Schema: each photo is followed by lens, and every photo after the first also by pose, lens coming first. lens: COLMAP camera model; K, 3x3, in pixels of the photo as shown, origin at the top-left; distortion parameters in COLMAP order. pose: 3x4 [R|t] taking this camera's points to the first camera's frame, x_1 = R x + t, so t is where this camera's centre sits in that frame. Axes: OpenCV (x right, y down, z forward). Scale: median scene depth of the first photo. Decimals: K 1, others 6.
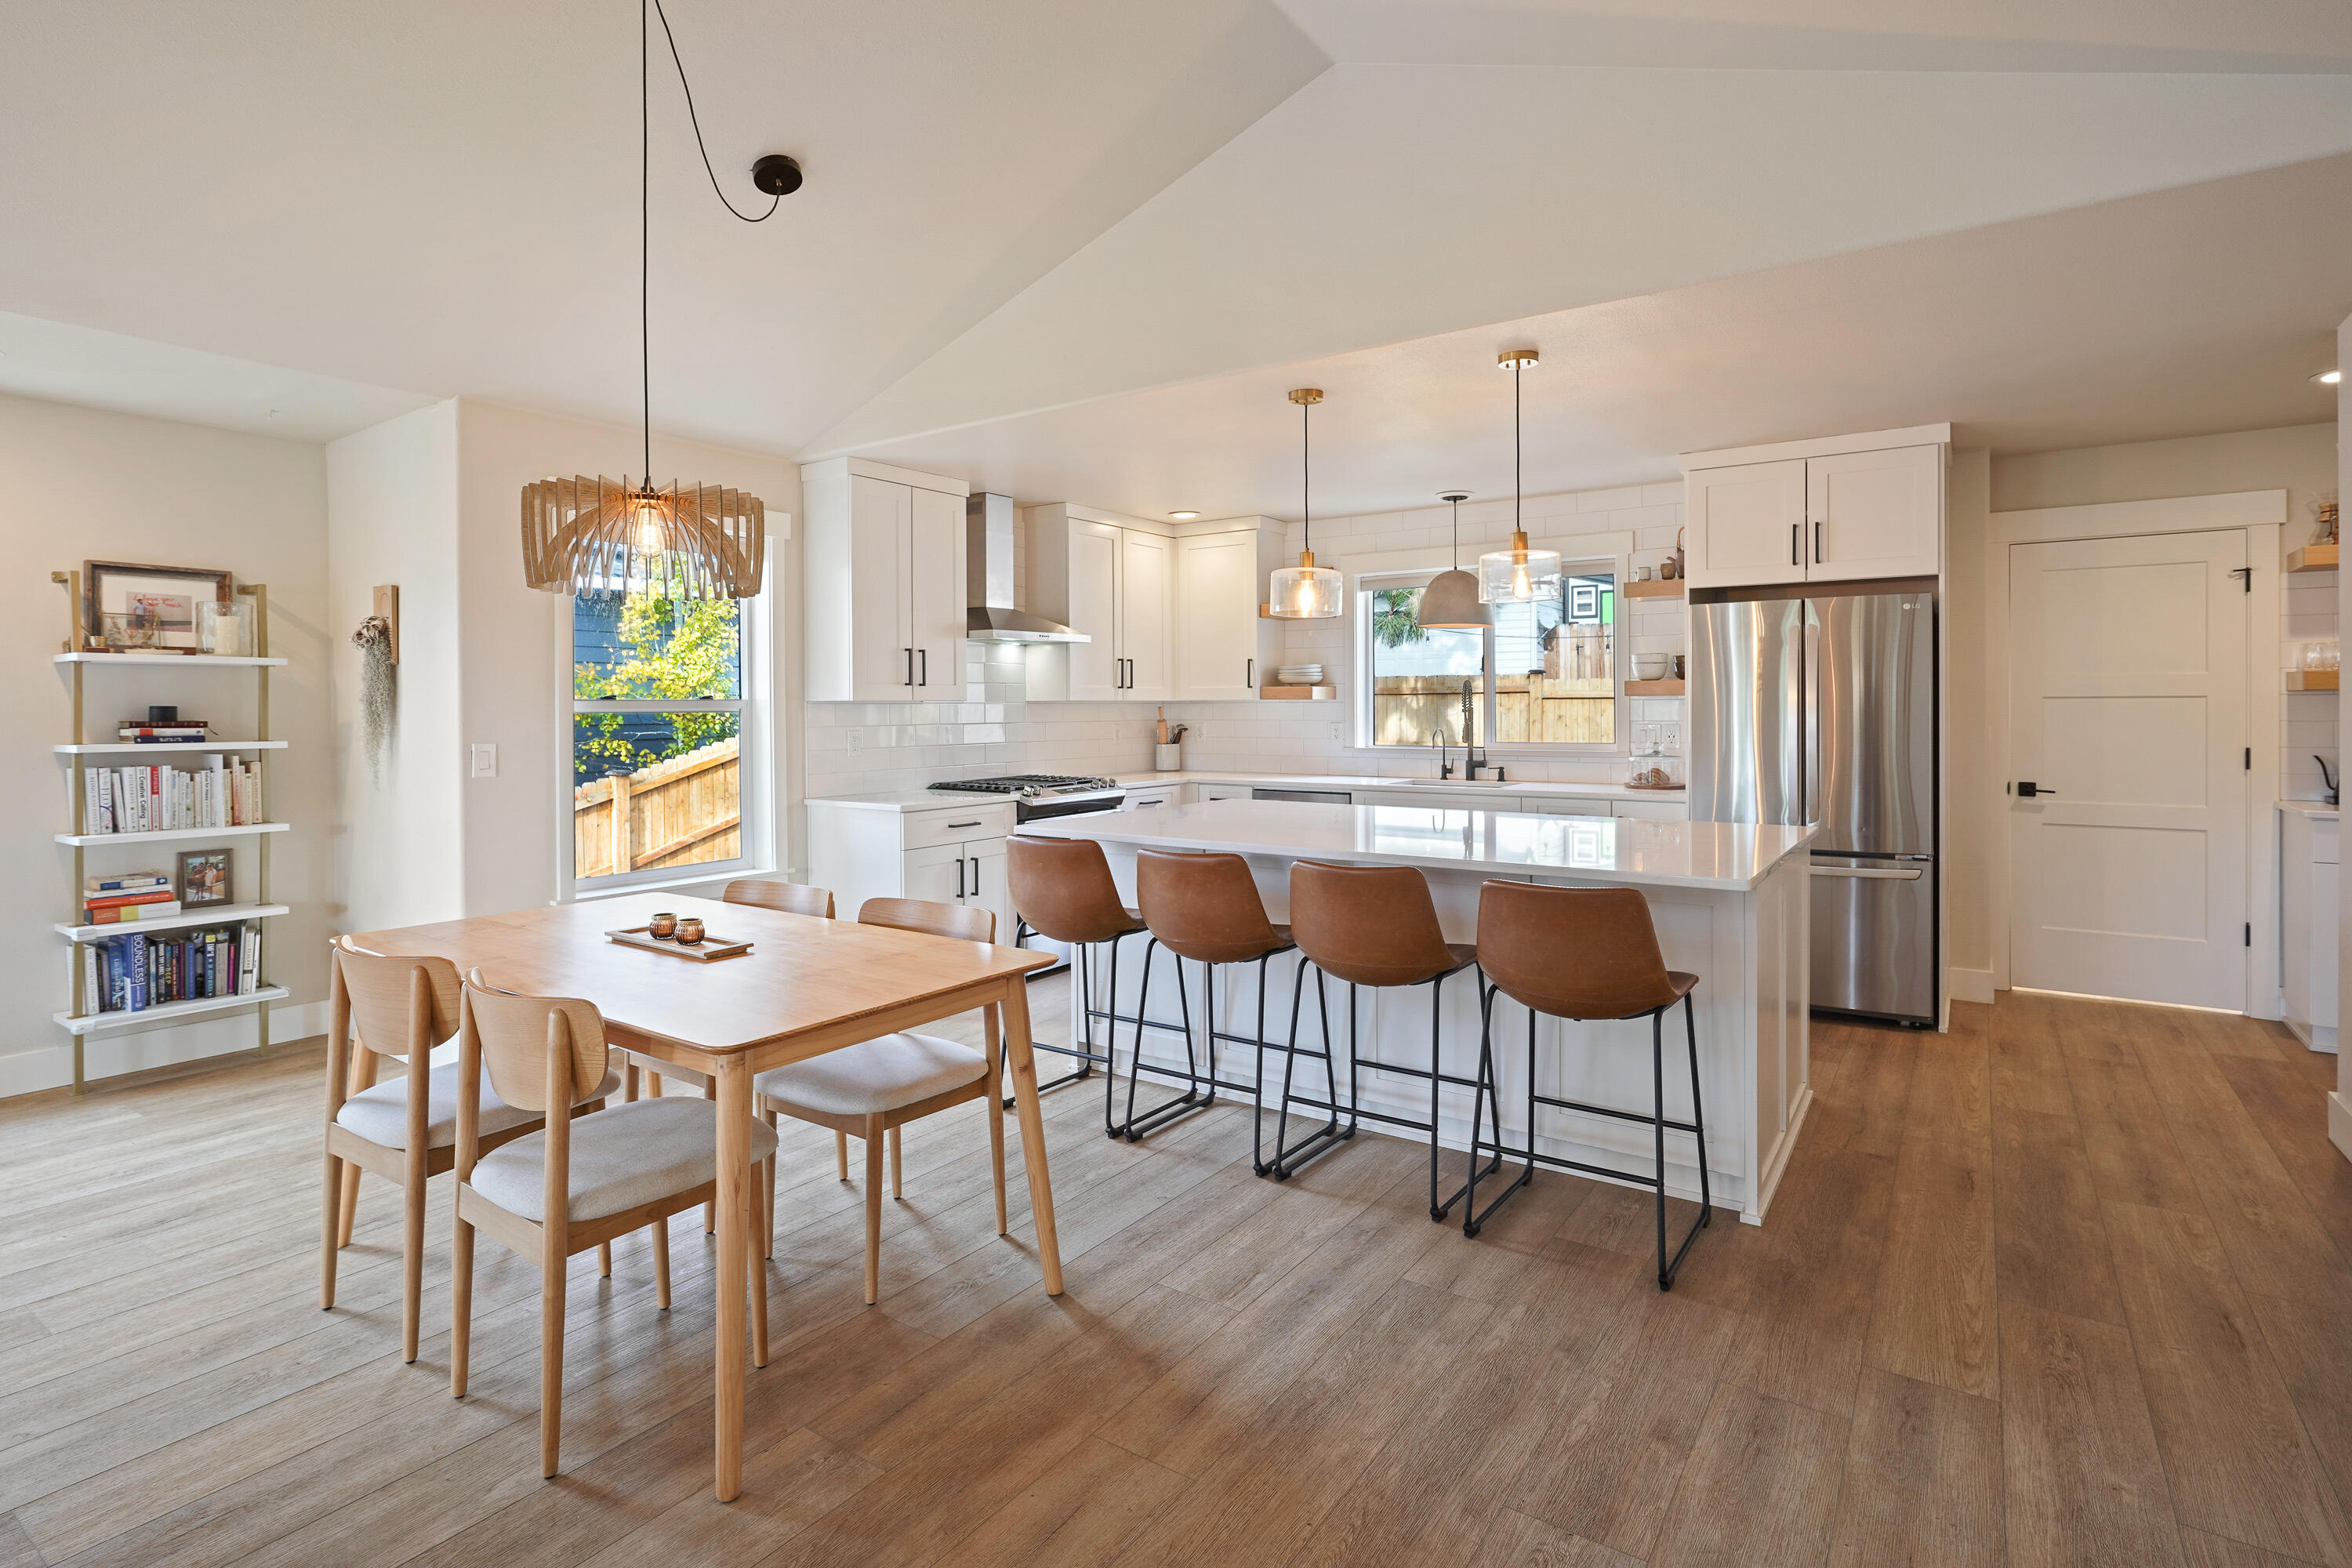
lens RADIAL K [[1158.2, 0, 1179.6], [0, 1158.2, 712.0], [0, 0, 1]] dist [0.001194, 0.000885]
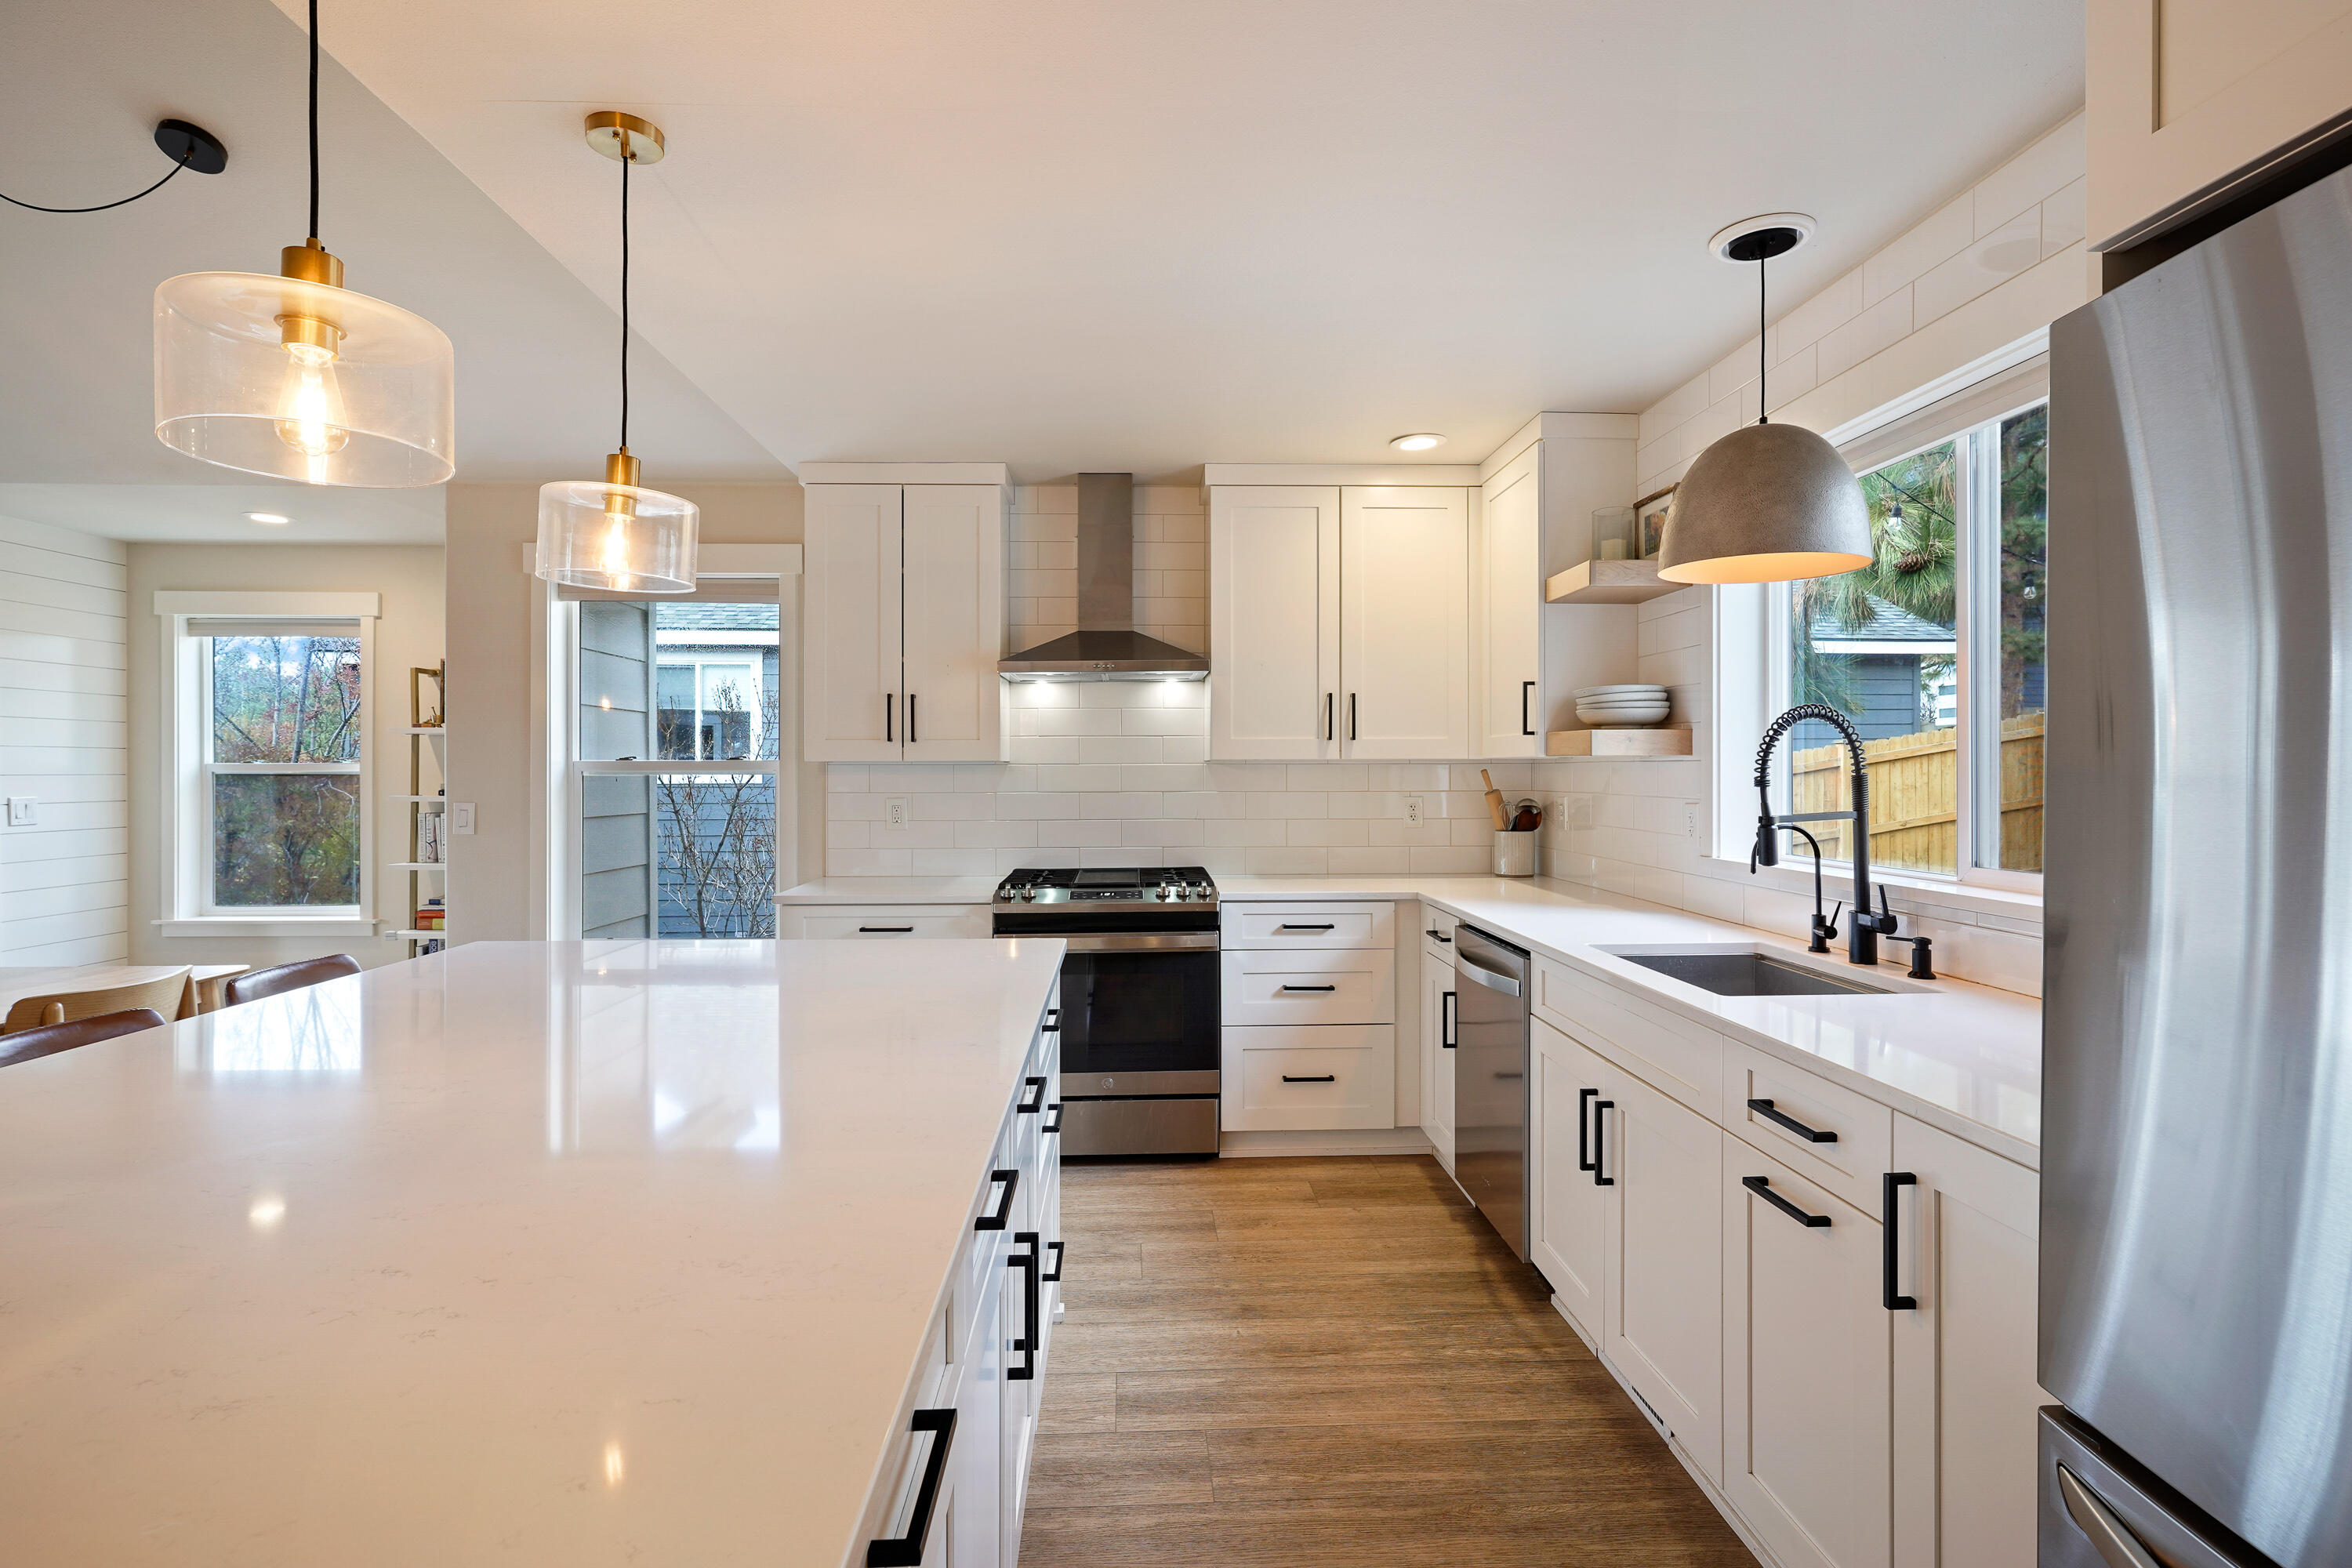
lens RADIAL K [[1127.6, 0, 1176.0], [0, 1127.6, 784.0], [0, 0, 1]] dist [-0.008270, -0.000786]
pose [[0.603204, 0.012992, -0.797481, 0.571796], [-0.004746, 0.999908, 0.012700, -0.006016], [0.797573, -0.003876, 0.603210, 0.823065]]
